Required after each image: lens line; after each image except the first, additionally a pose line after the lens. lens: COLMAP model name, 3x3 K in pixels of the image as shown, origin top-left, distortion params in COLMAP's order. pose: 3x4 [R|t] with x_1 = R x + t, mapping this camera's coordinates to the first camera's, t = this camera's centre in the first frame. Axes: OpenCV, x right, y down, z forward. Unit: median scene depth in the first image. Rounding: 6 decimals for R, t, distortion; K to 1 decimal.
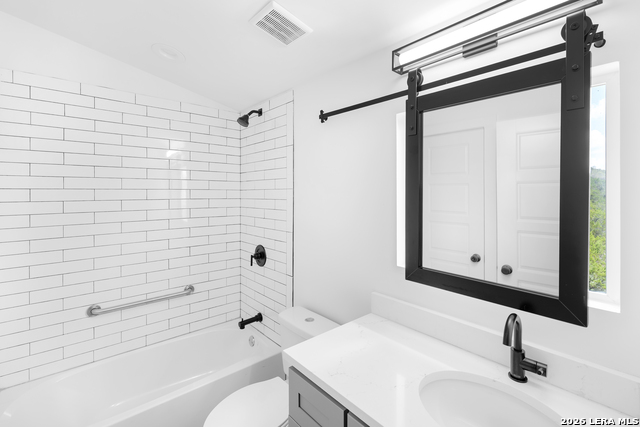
lens RADIAL K [[287.2, 0, 321.2], [0, 287.2, 196.0], [0, 0, 1]] dist [0.002852, 0.002580]
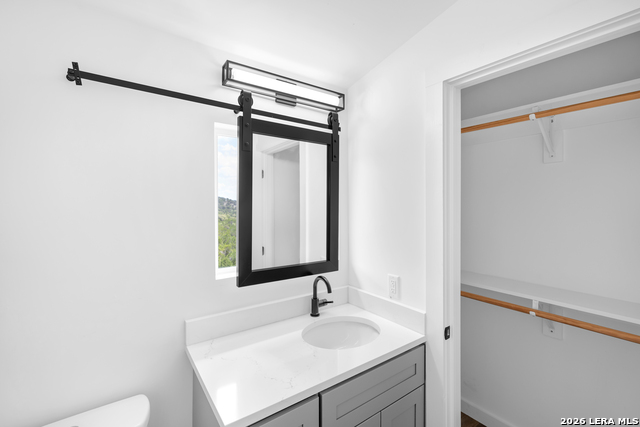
lens RADIAL K [[287.2, 0, 320.4], [0, 287.2, 208.1], [0, 0, 1]] dist [0.002852, 0.002580]
pose [[0.089909, -0.004377, 0.995940, -0.806601], [0.022325, 0.999748, 0.002379, 0.009362], [-0.995700, 0.022021, 0.089984, 0.687542]]
